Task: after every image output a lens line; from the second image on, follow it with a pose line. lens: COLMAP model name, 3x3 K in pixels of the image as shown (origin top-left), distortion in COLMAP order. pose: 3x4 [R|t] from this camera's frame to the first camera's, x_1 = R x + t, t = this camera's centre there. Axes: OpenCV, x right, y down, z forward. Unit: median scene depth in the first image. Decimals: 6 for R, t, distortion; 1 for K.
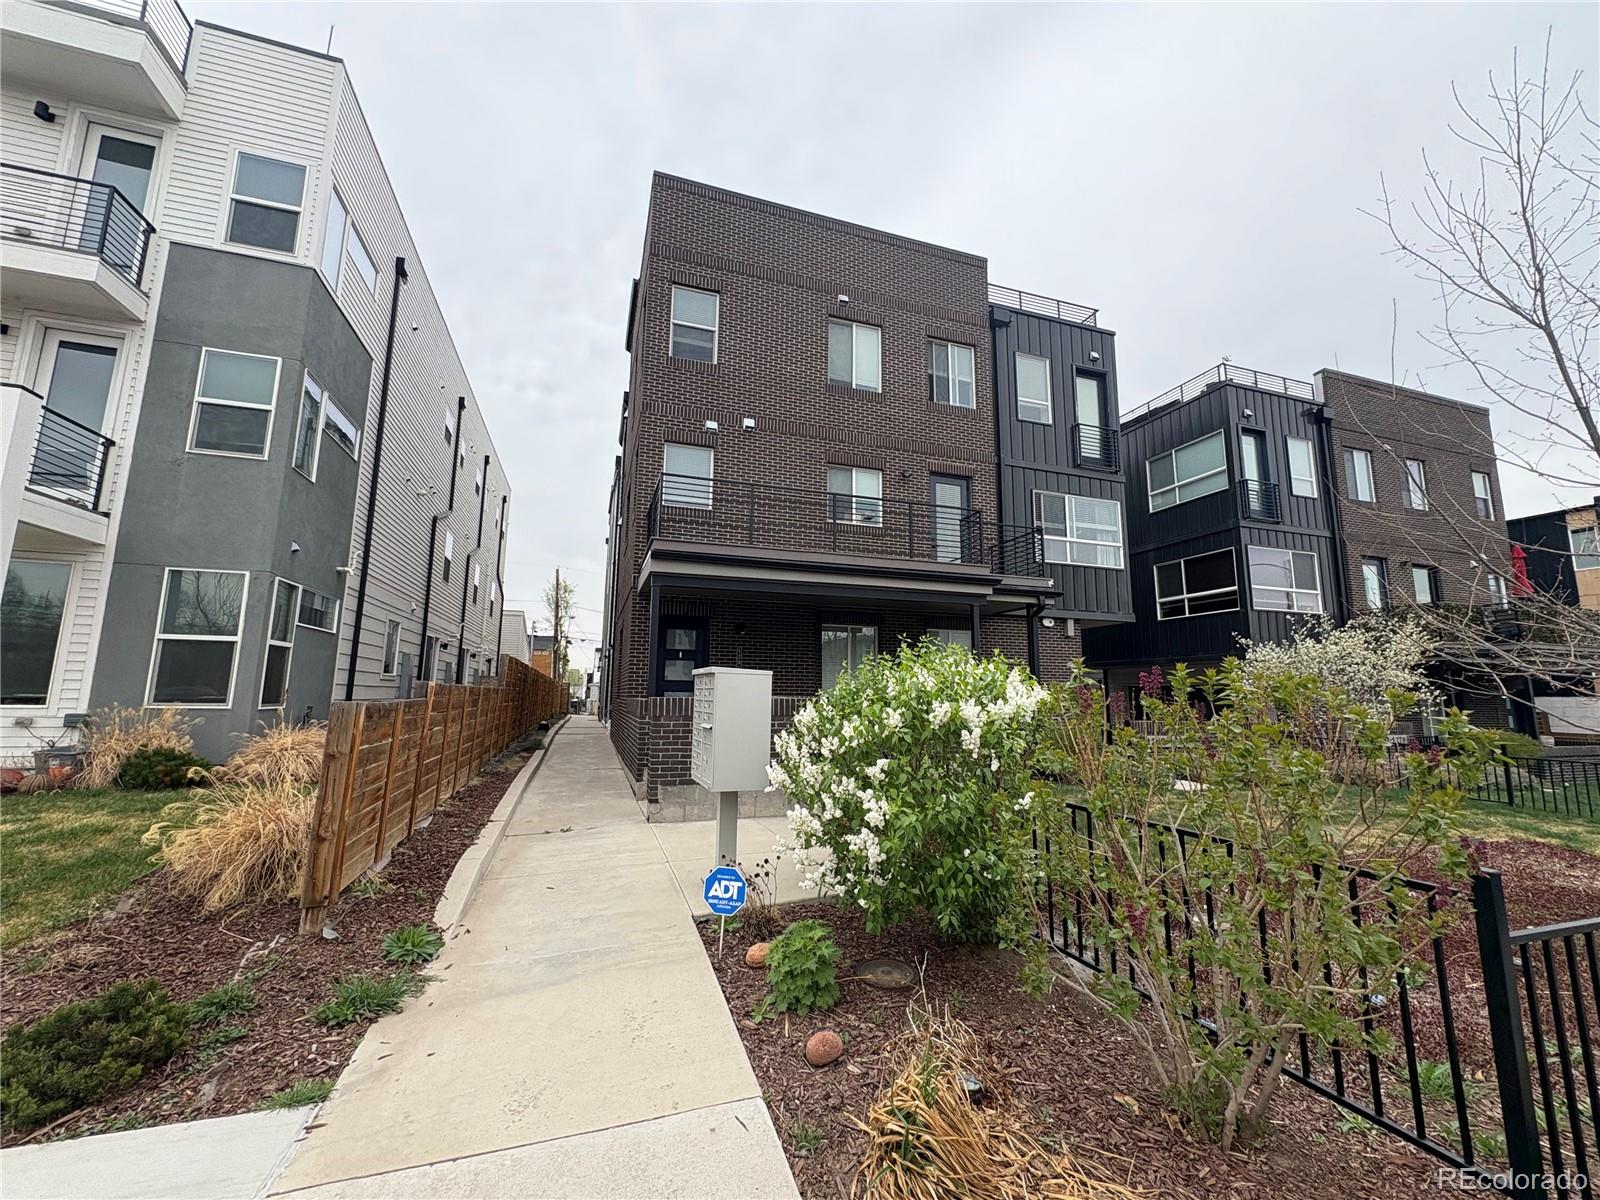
lens RADIAL K [[636.0, 0, 800.7], [0, 636.0, 599.0], [0, 0, 1]] dist [-0.001170, 0.000580]
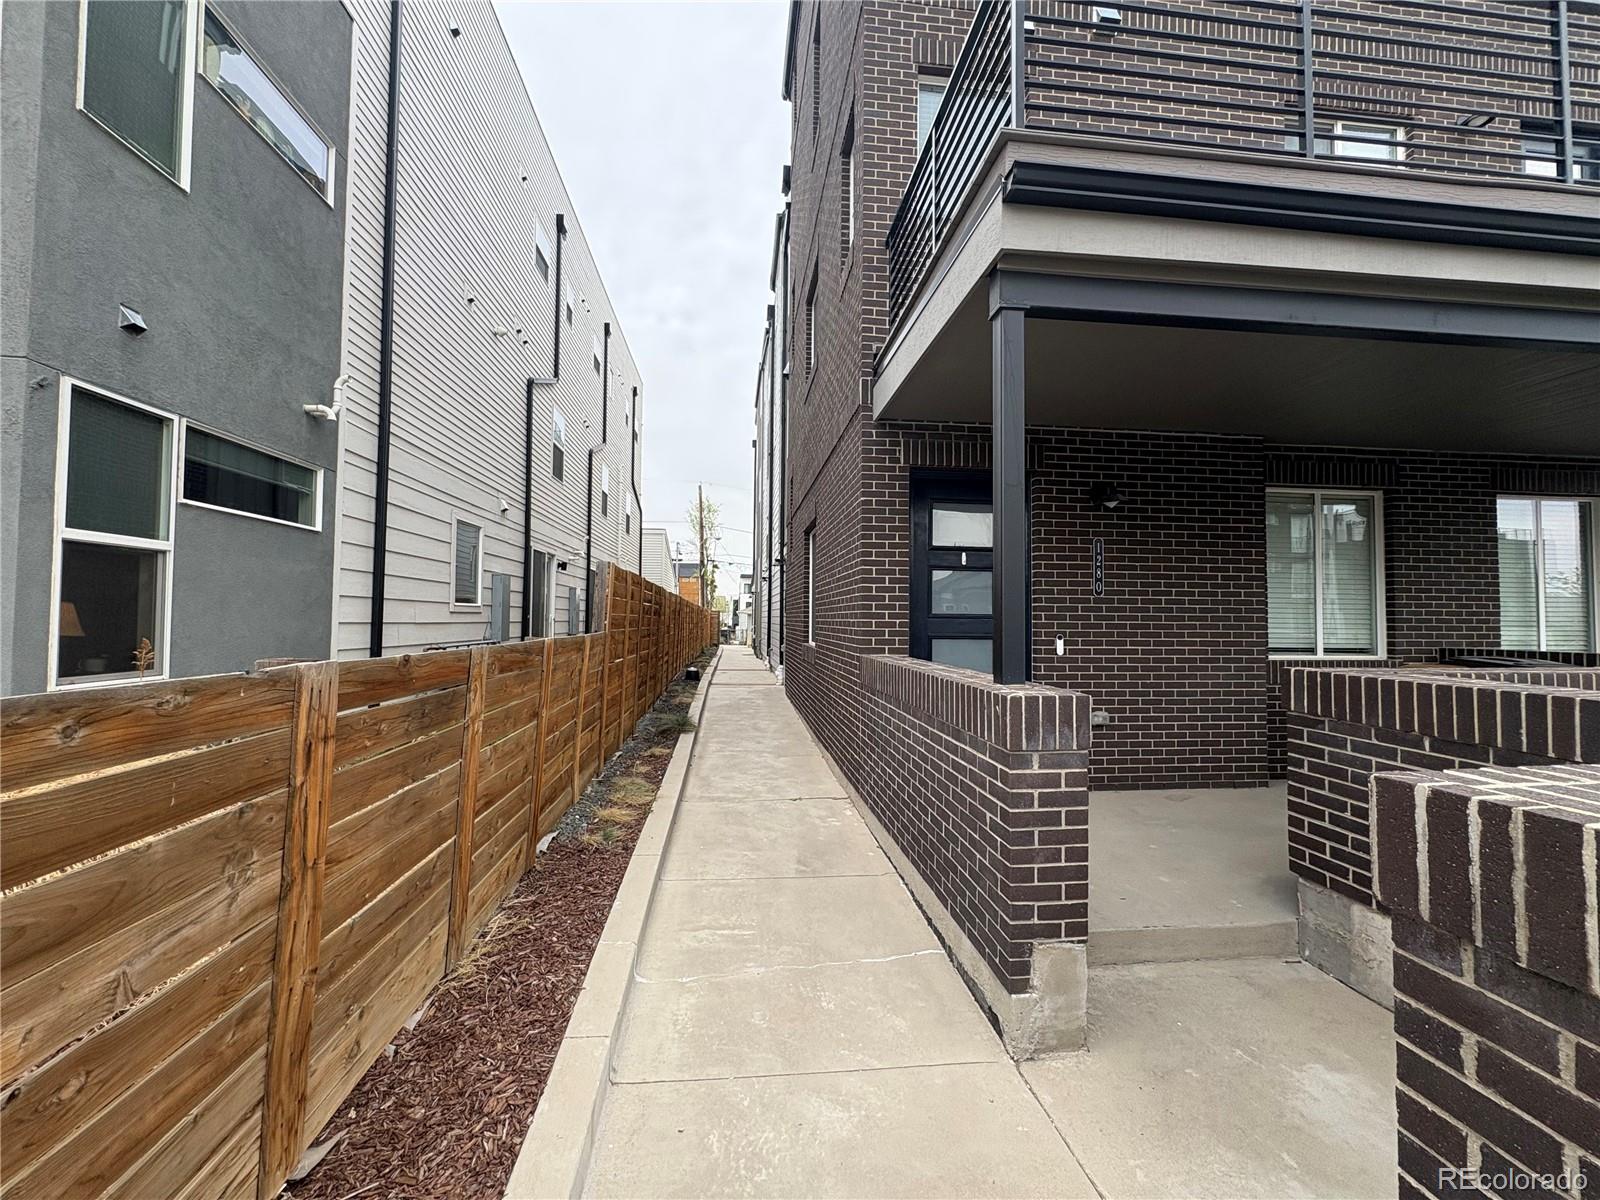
lens RADIAL K [[636.0, 0, 800.7], [0, 636.0, 599.0], [0, 0, 1]] dist [-0.001170, 0.000580]
pose [[0.977236, -0.007718, -0.212015, -0.114967], [0.032322, 0.993088, 0.112833, 0.034016], [0.209679, -0.117117, 0.970731, 0.295061]]
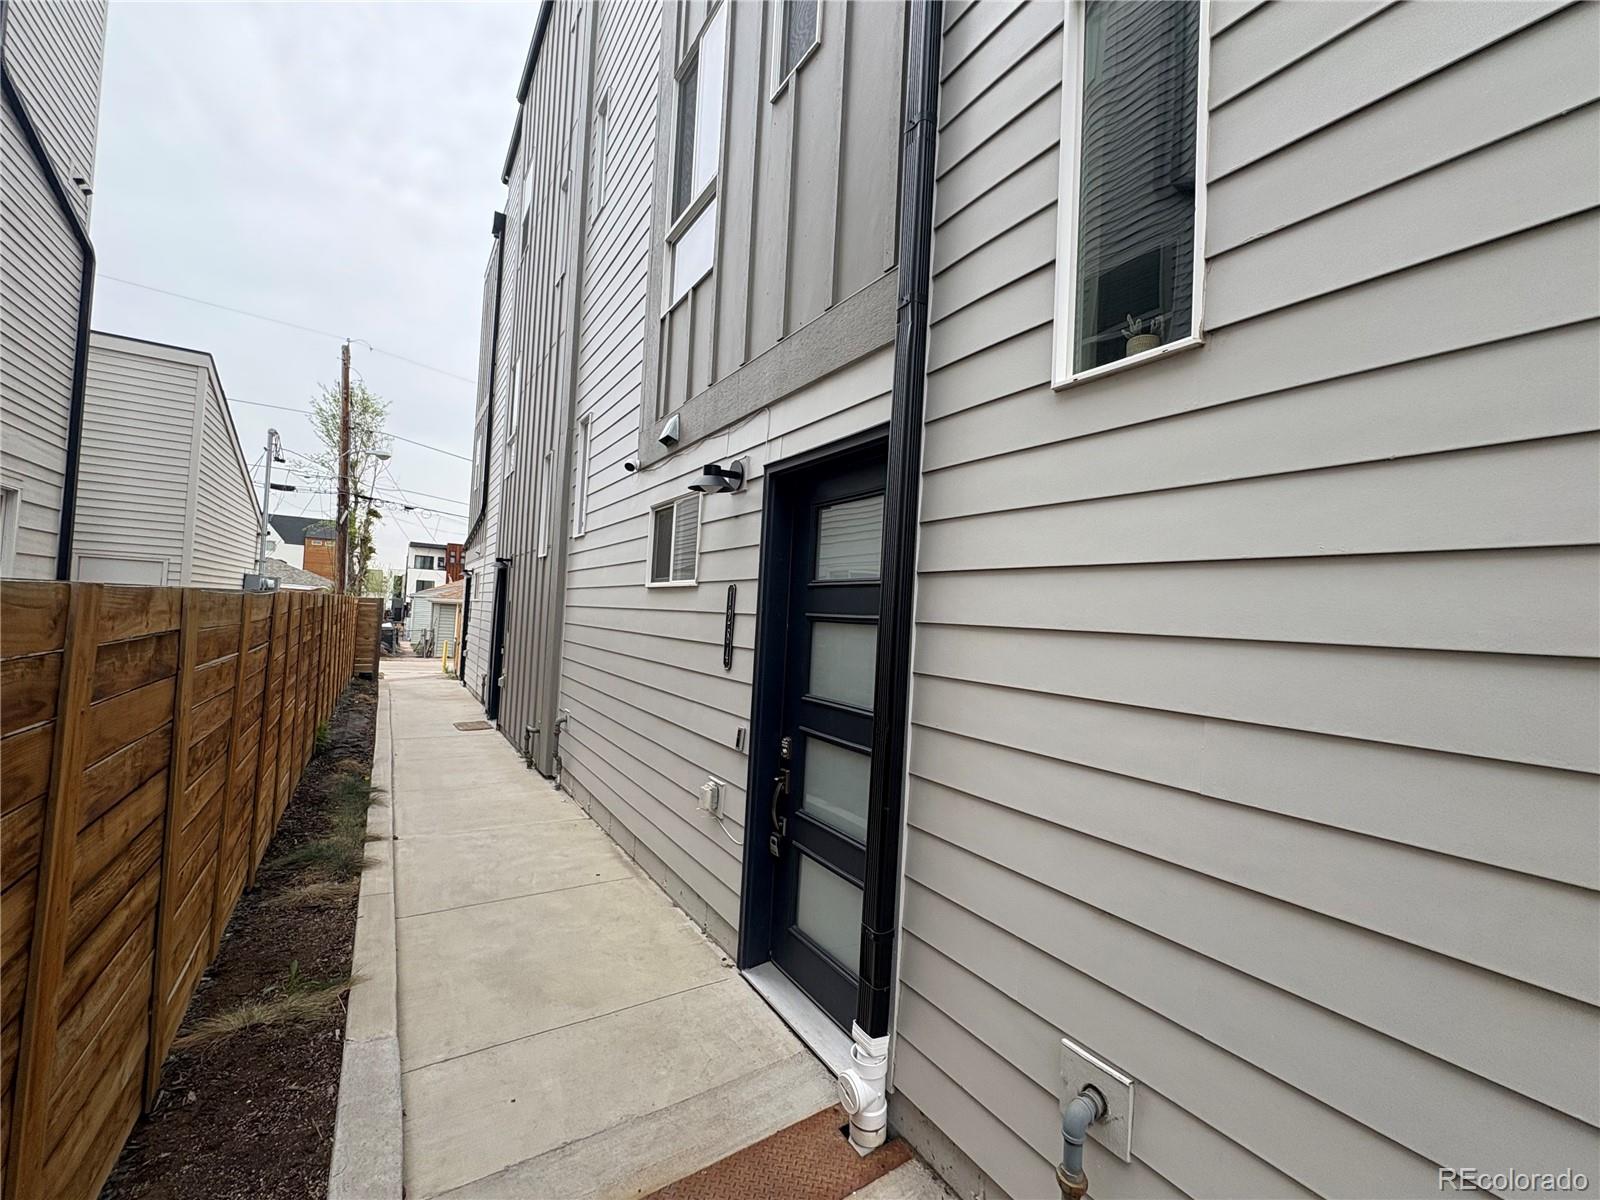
lens RADIAL K [[636.0, 0, 800.7], [0, 636.0, 599.0], [0, 0, 1]] dist [-0.001170, 0.000580]
pose [[0.966776, 0.042930, 0.251996, -0.379212], [-0.074970, 0.990065, 0.118953, 0.115485], [-0.244386, -0.133893, 0.960390, 0.997905]]
